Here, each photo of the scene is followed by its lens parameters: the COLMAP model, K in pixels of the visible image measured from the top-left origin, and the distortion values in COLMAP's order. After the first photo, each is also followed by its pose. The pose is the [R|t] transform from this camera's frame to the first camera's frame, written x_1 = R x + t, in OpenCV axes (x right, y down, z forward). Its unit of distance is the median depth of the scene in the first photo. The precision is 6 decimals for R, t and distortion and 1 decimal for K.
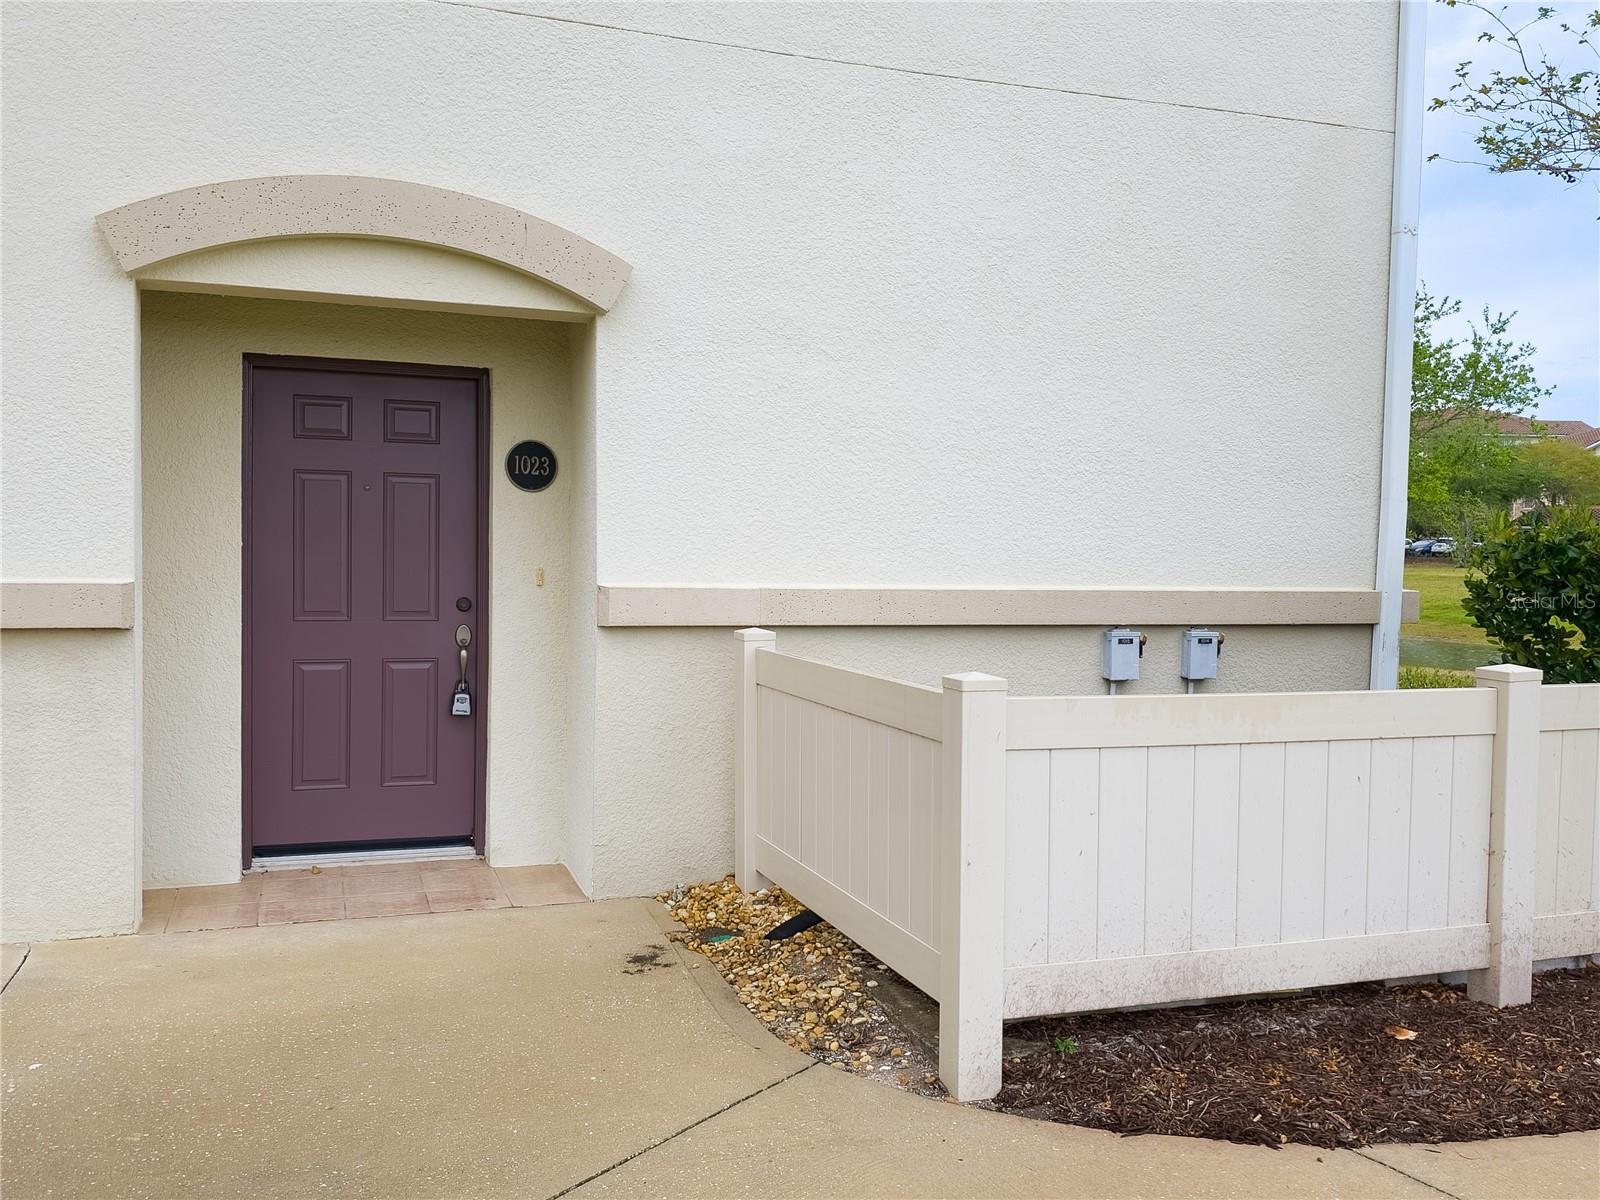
lens RADIAL K [[1384.5, 0, 800.0], [0, 1384.5, 600.0], [0, 0, 1]] dist [0.116158, -0.177335]
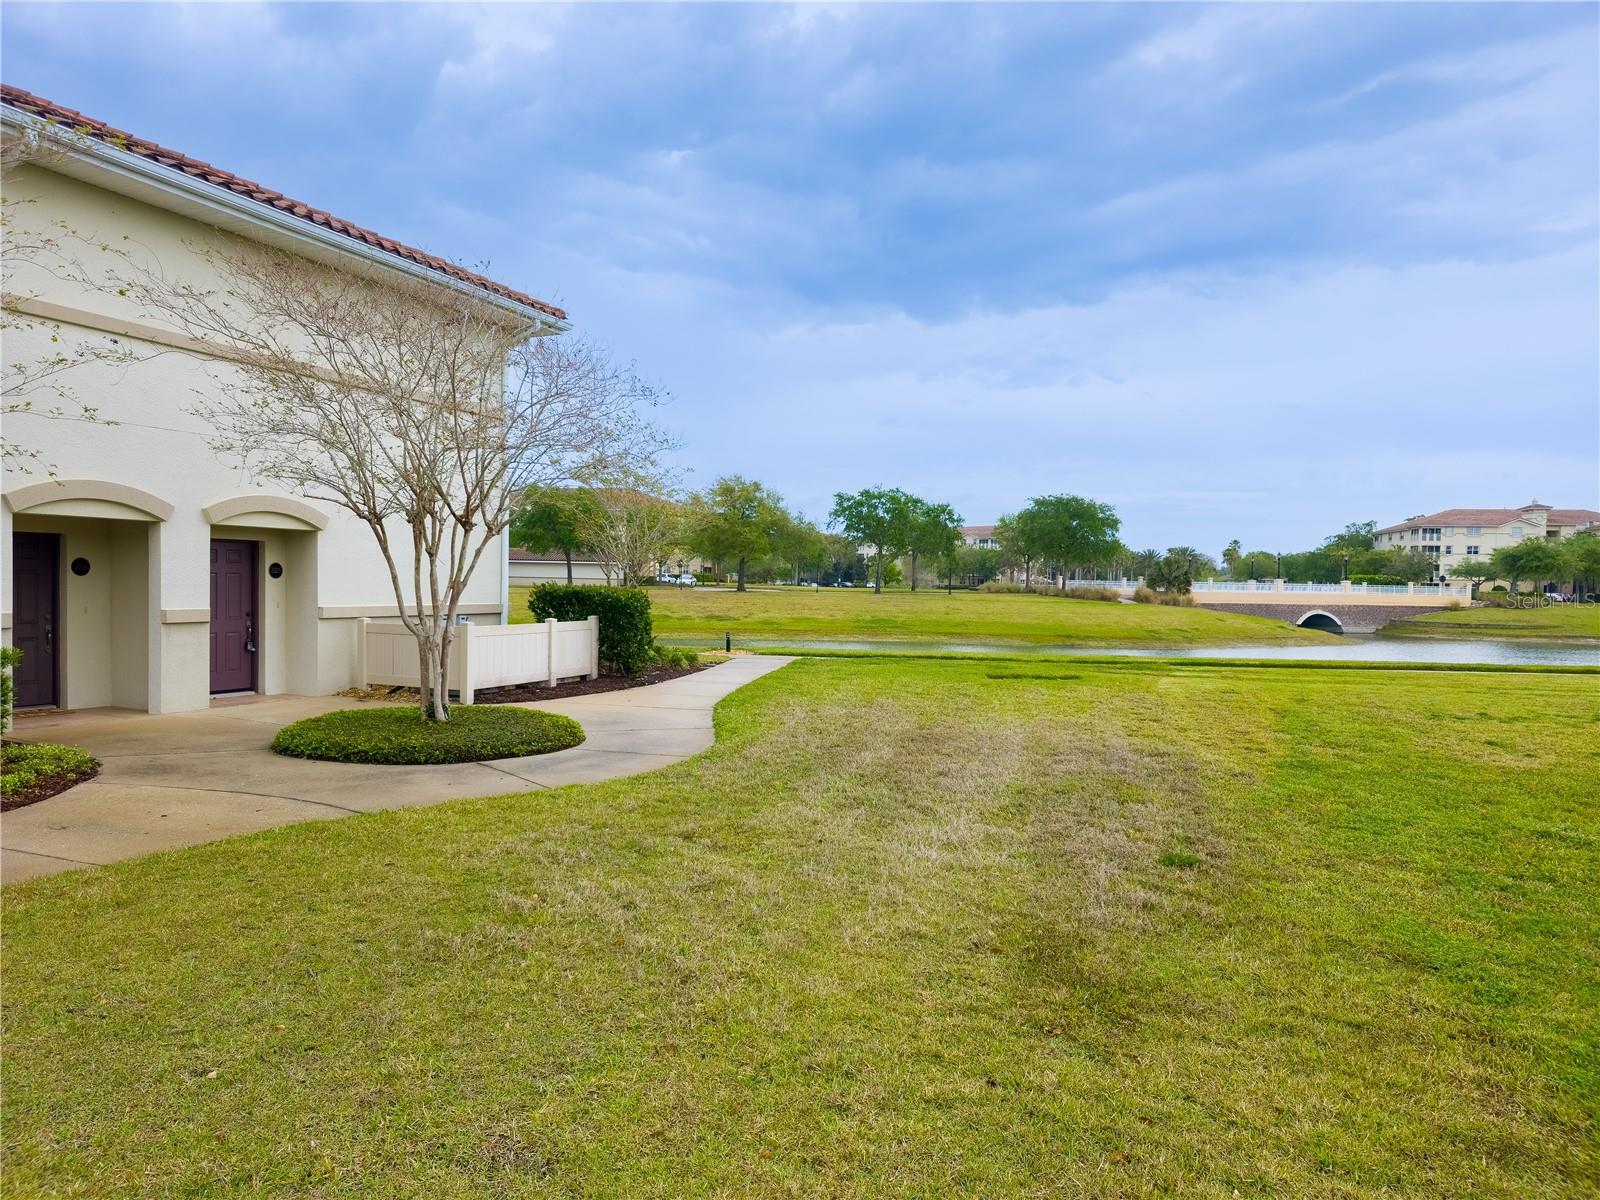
lens RADIAL K [[1057.5, 0, 800.0], [0, 1057.5, 600.0], [0, 0, 1]] dist [0.061992, -0.065238]
pose [[0.690143, -0.018773, 0.723430, -1.257167], [0.022110, 0.999744, 0.004850, -0.014299], [-0.723336, 0.012647, 0.690381, -1.745782]]
